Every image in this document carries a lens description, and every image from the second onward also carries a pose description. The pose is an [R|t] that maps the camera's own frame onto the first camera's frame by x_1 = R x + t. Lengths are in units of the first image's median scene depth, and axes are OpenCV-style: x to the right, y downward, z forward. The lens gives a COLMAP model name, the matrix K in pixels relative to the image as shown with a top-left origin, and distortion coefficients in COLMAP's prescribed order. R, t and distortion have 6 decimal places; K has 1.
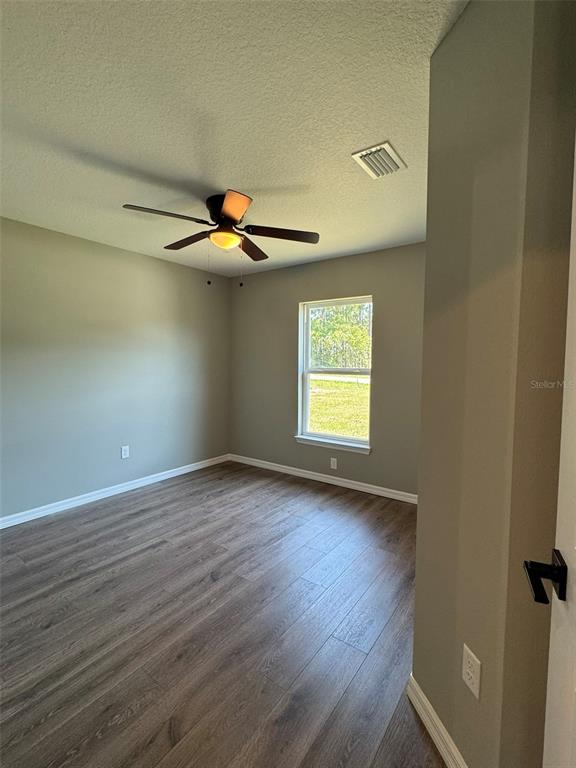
lens RADIAL K [[353.2, 0, 288.0], [0, 353.2, 384.0], [0, 0, 1]] dist [-0.002687, 0.000019]
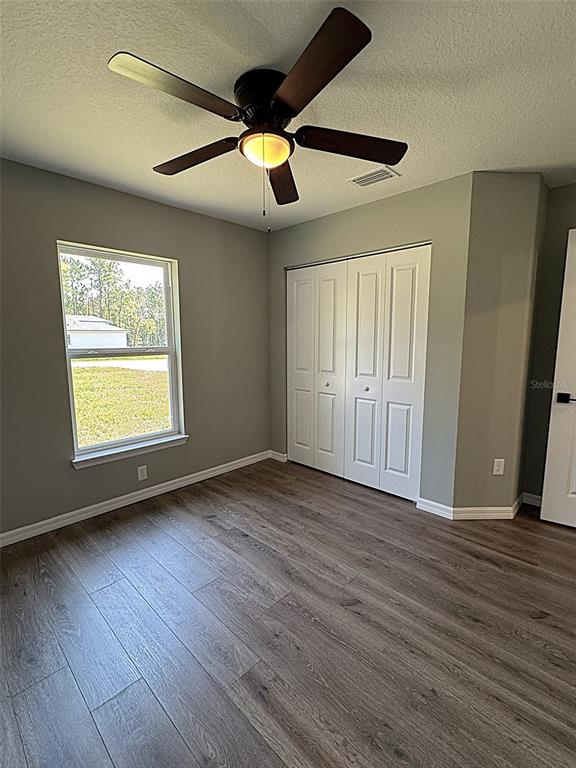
lens RADIAL K [[353.2, 0, 288.0], [0, 353.2, 384.0], [0, 0, 1]] dist [-0.002687, 0.000019]
pose [[0.143281, -0.139676, 0.979776, -0.611779], [0.067378, 0.989071, 0.131148, -0.050666], [-0.987386, 0.047225, 0.151126, 0.627852]]
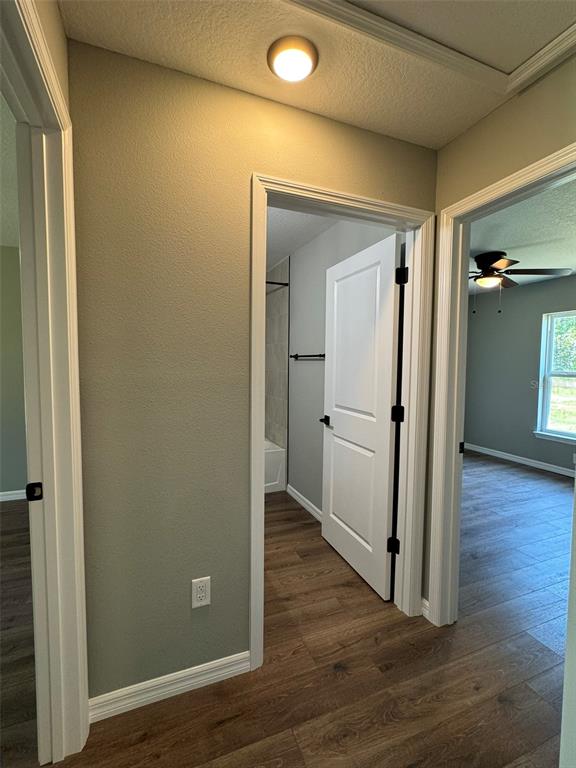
lens RADIAL K [[353.2, 0, 288.0], [0, 353.2, 384.0], [0, 0, 1]] dist [-0.002687, 0.000019]
pose [[0.850676, 0.032259, -0.524700, -0.074023], [-0.035434, 0.999364, 0.003994, 0.021884], [0.524495, 0.015195, 0.851278, -0.453335]]
